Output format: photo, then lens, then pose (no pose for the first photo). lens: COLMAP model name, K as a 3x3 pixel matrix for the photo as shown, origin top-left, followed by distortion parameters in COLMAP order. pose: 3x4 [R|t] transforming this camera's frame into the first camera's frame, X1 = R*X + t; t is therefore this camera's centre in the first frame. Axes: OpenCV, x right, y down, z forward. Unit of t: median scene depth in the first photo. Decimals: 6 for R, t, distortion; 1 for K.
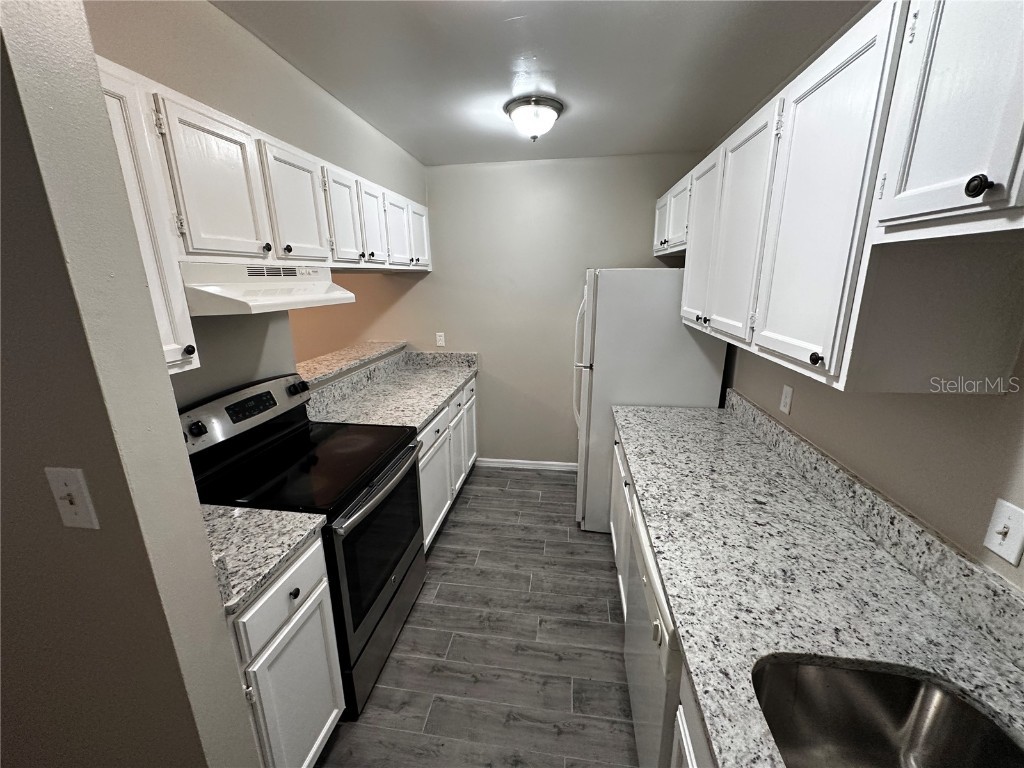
lens RADIAL K [[410.3, 0, 510.5], [0, 410.3, 386.5], [0, 0, 1]] dist [-0.002417, 0.000278]
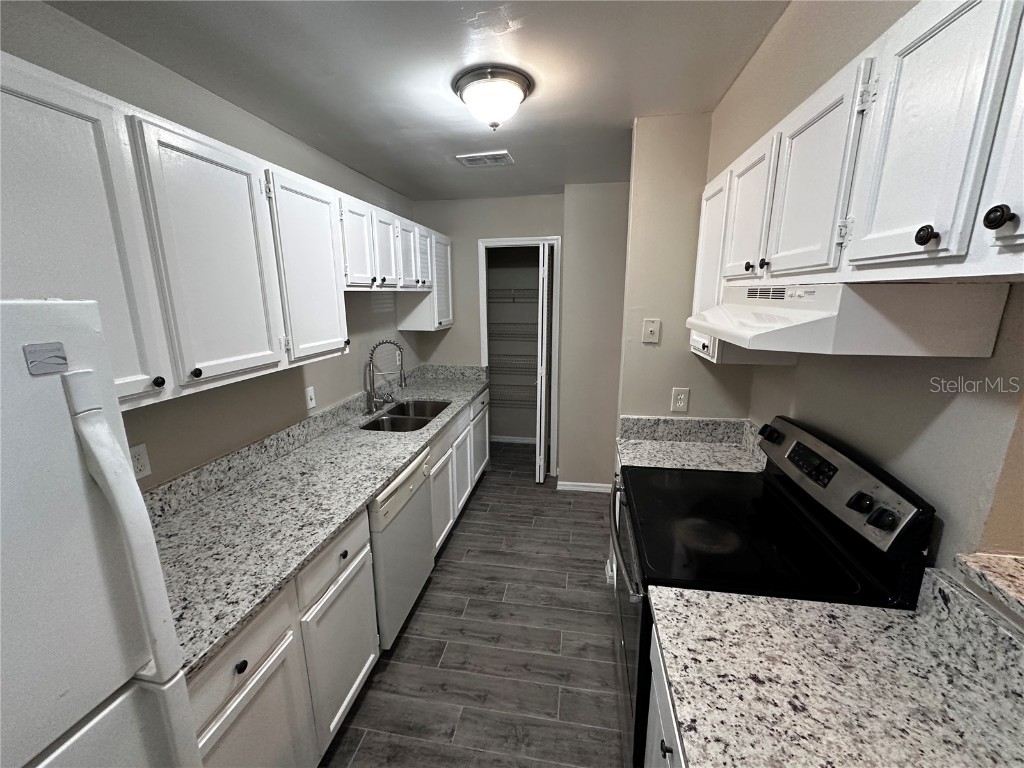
lens RADIAL K [[410.3, 0, 510.5], [0, 410.3, 386.6], [0, 0, 1]] dist [-0.002417, 0.000278]
pose [[-0.999503, 0.014822, 0.027838, -0.100049], [0.026107, 0.884038, 0.466686, -0.540468], [-0.017693, 0.467181, -0.883985, 1.925811]]
